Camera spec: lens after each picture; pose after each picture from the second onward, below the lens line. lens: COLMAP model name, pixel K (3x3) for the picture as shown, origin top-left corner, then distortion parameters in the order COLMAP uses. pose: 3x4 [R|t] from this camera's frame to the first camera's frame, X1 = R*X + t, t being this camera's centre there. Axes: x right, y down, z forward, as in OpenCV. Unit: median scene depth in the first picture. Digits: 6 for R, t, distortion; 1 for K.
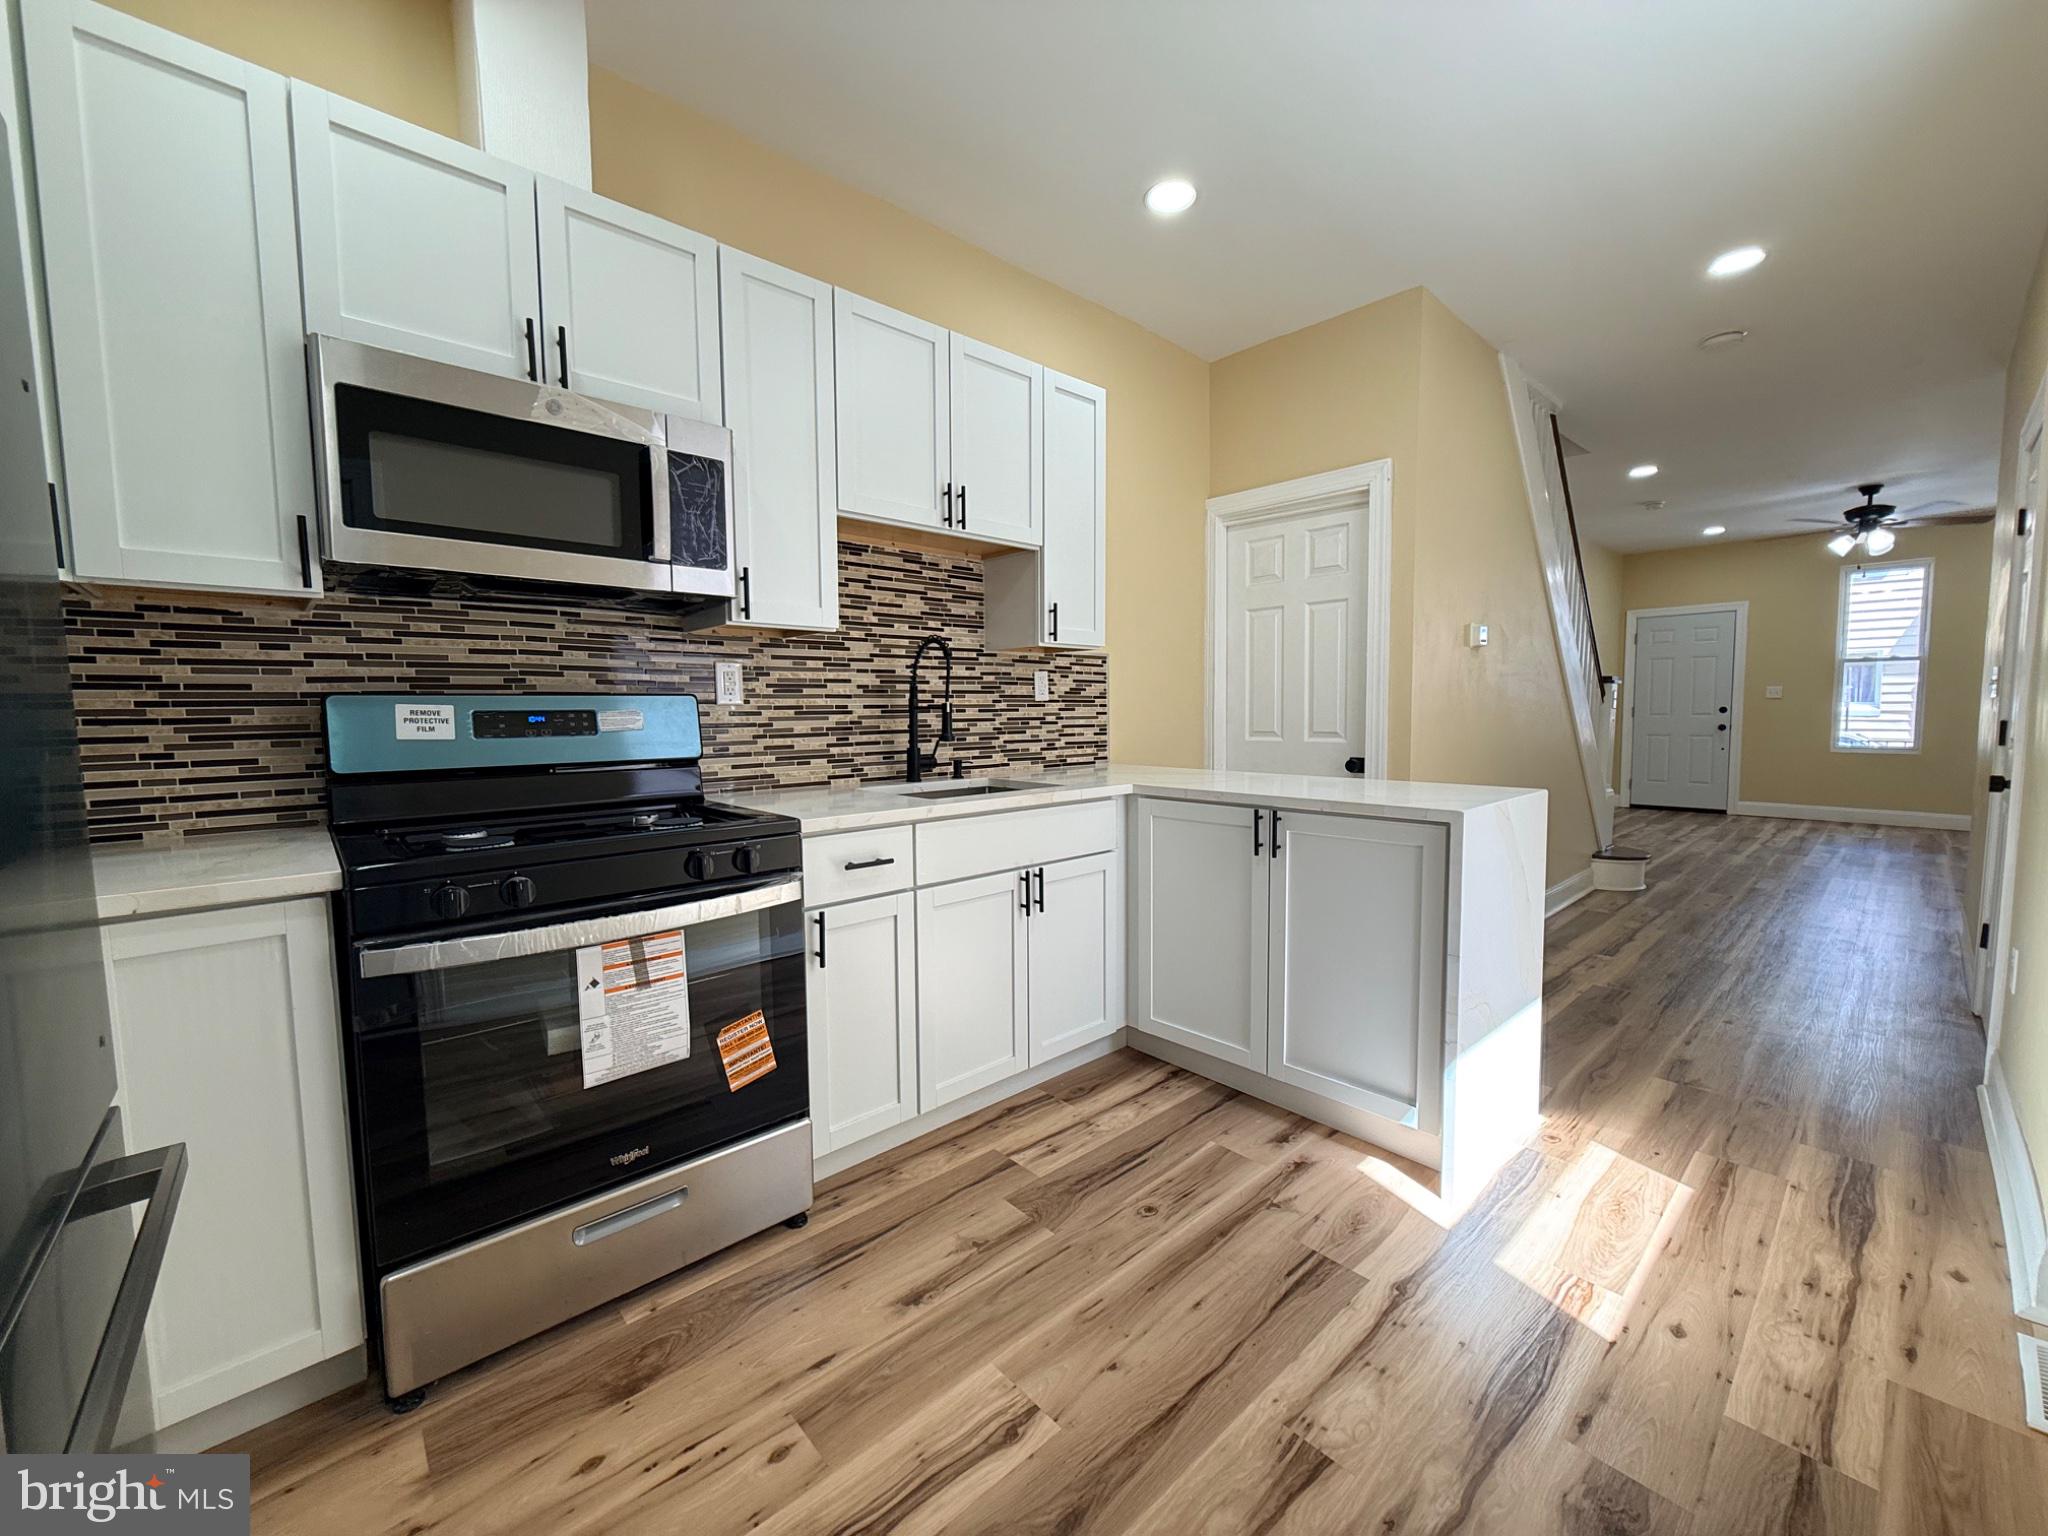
lens RADIAL K [[814.8, 0, 1029.0], [0, 814.8, 767.7], [0, 0, 1]] dist [0.001069, 0.000241]
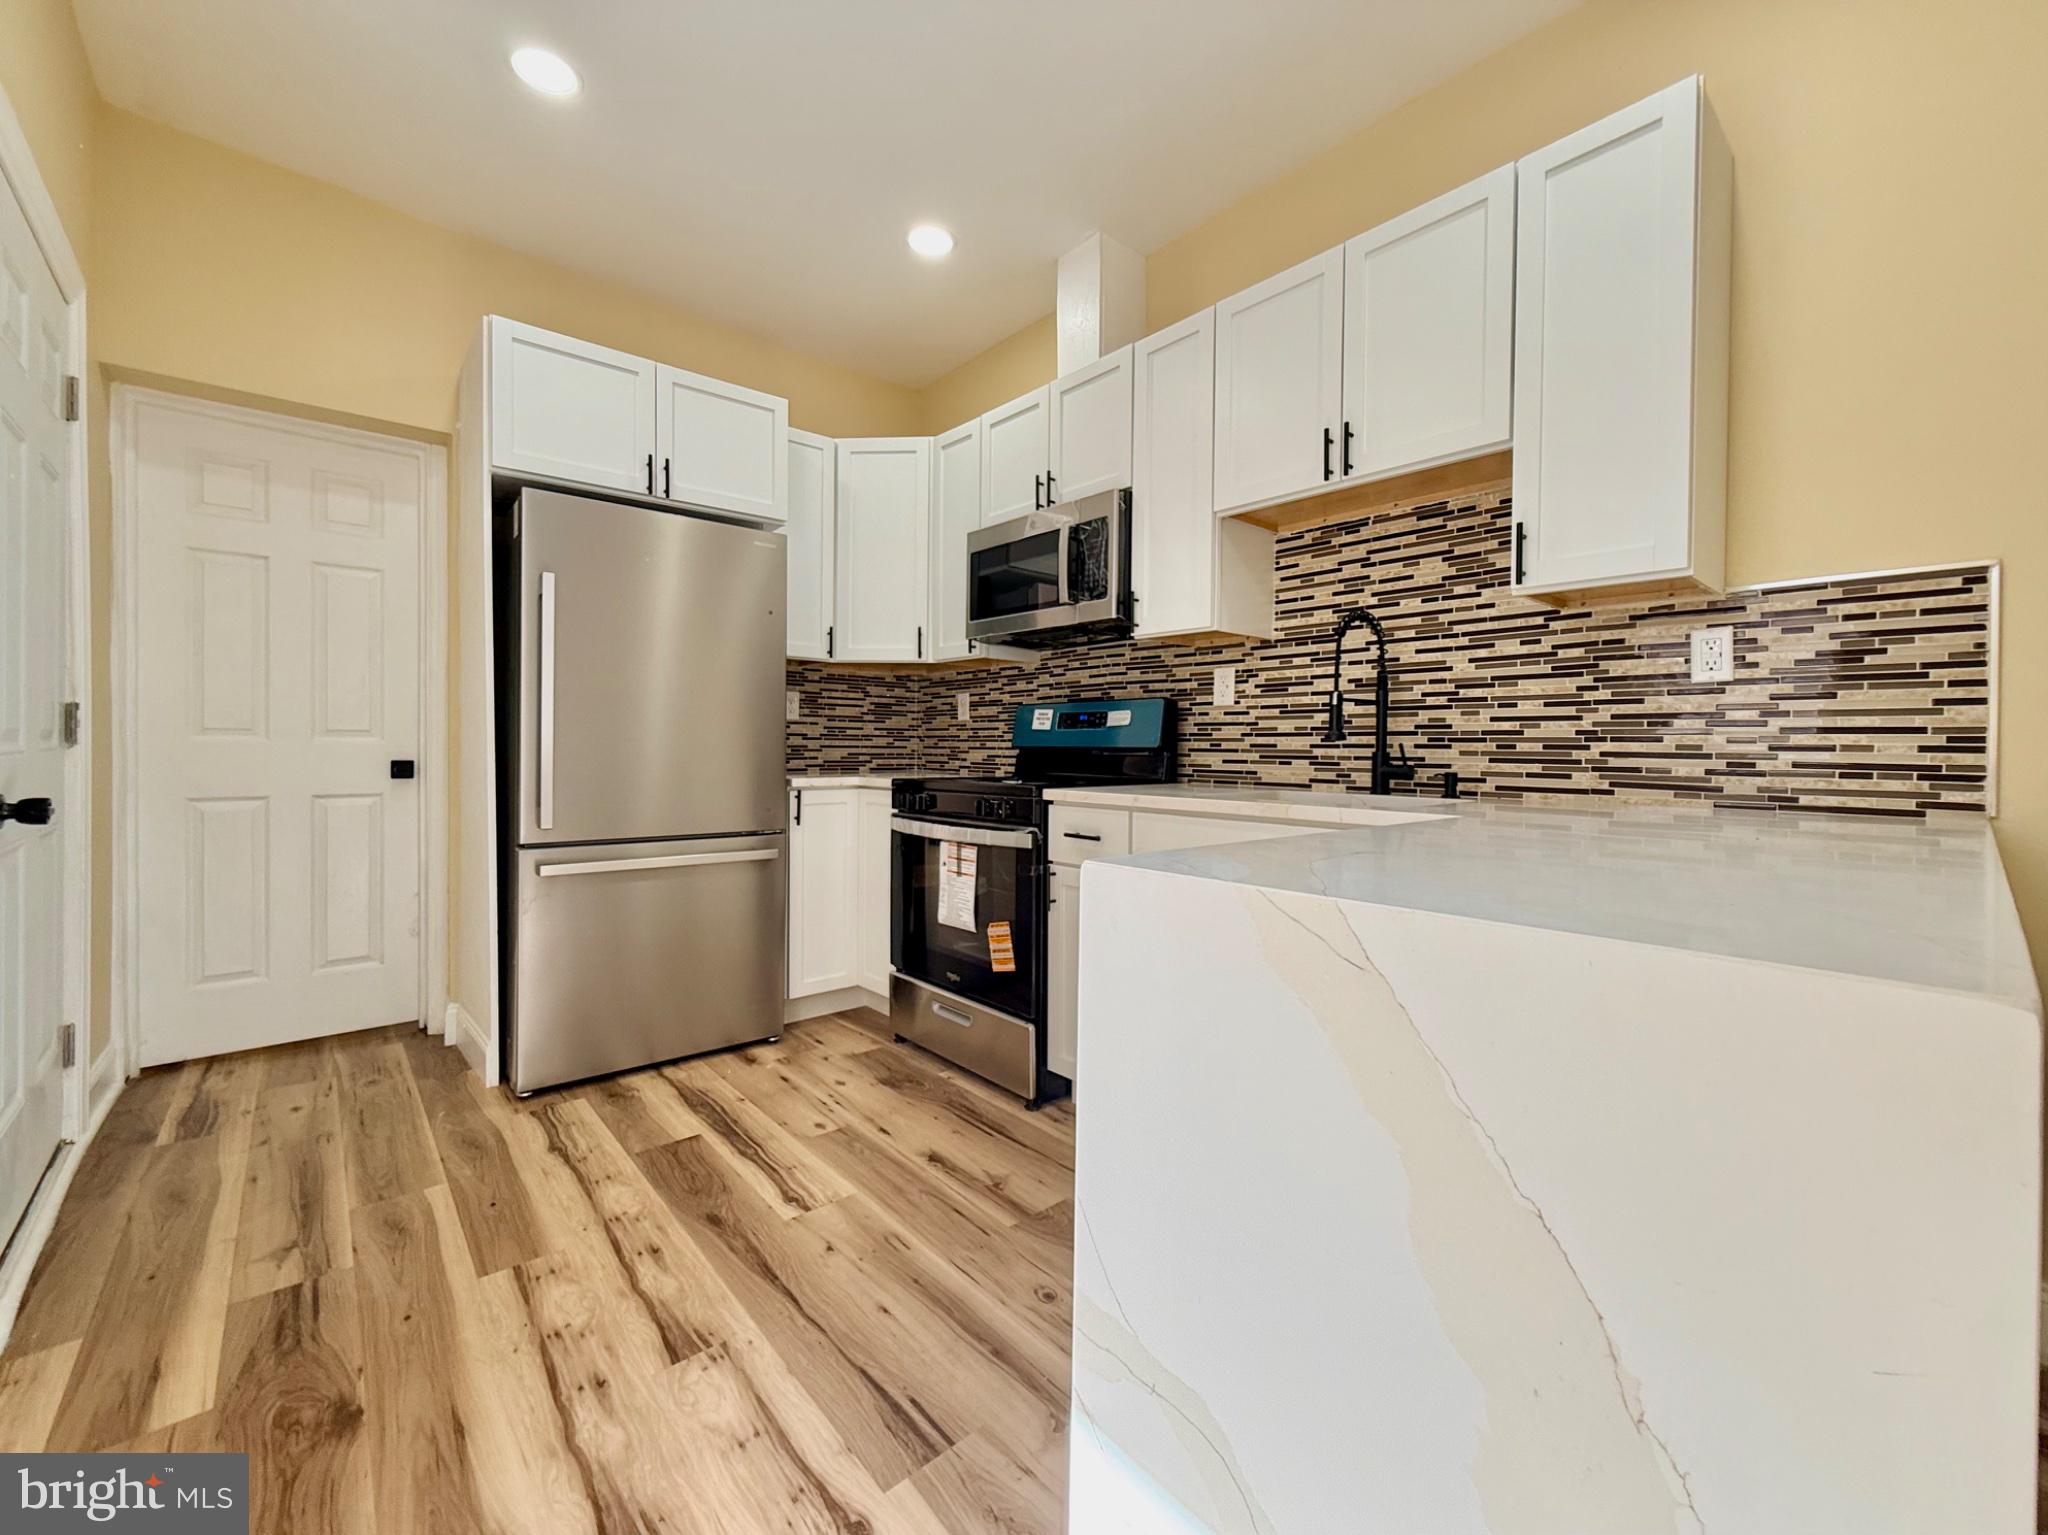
lens RADIAL K [[829.0, 0, 1029.6], [0, 829.0, 752.3], [0, 0, 1]] dist [0.000359, 0.000395]
pose [[-0.022146, 0.014230, -0.999653, 0.697628], [-0.083784, 0.996355, 0.016039, -0.008460], [0.996238, 0.084110, -0.020873, 0.685511]]
